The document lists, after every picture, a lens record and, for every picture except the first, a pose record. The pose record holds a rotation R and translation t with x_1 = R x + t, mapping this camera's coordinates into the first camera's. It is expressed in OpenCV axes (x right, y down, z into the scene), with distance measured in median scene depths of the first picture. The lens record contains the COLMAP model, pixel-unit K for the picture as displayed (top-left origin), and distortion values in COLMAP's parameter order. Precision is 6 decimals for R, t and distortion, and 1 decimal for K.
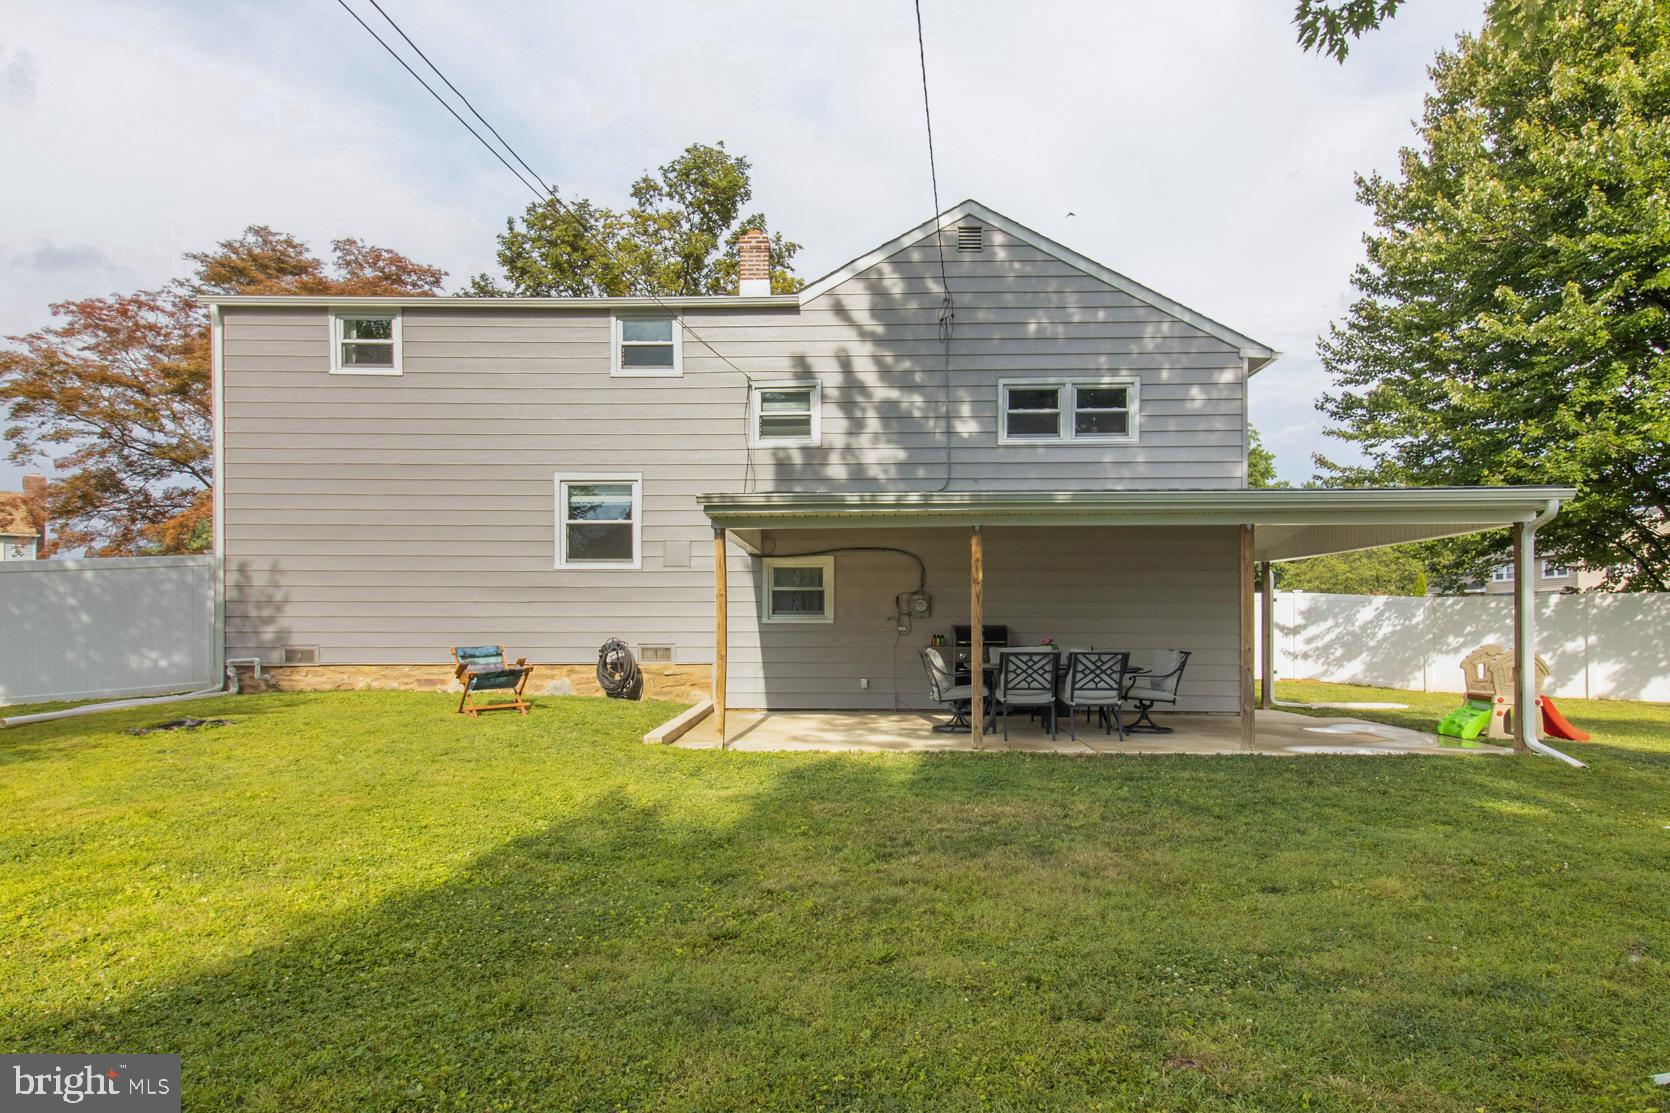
lens RADIAL K [[988.7, 0, 780.1], [0, 988.7, 609.6], [0, 0, 1]] dist [0.050190, 0.000117]
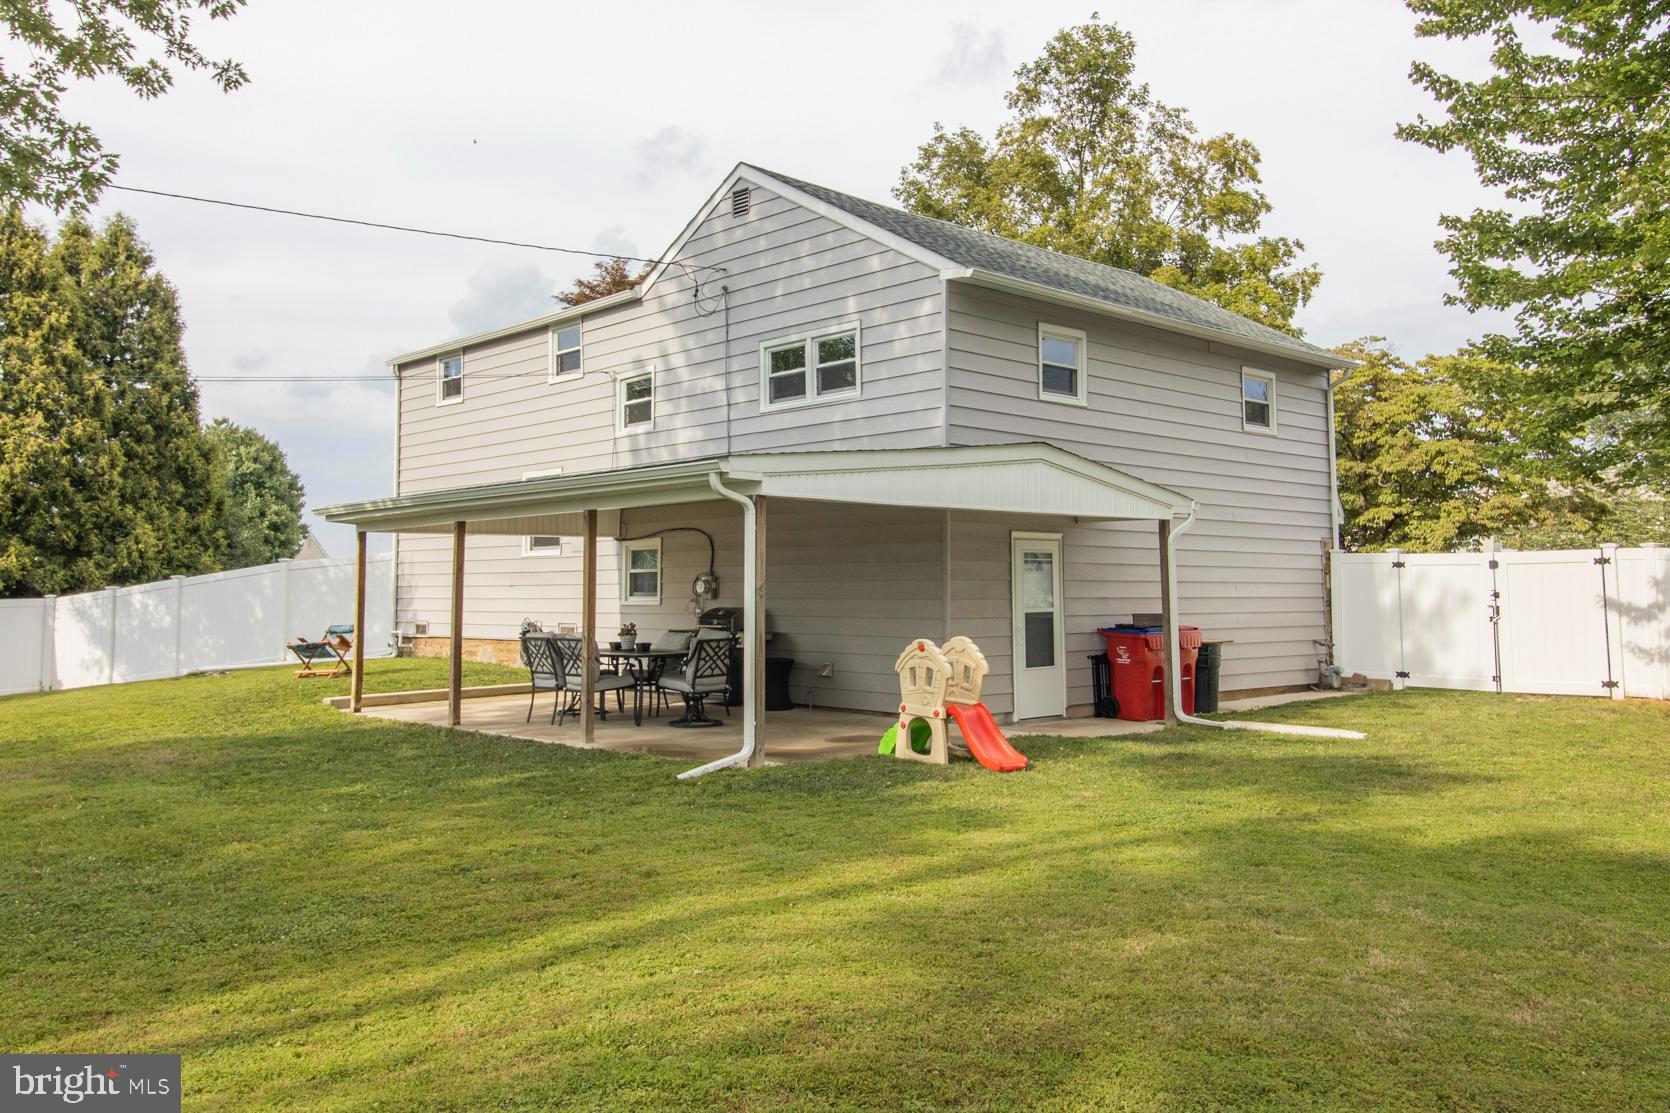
lens RADIAL K [[1284.9, 0, 834.4], [0, 1284.9, 511.8], [0, 0, 1]] dist [0.080035, -0.000210]
pose [[0.715343, -0.047444, -0.697161, 1.090564], [0.017930, 0.998610, -0.049561, -0.012387], [0.698543, 0.022953, 0.715200, 0.184989]]
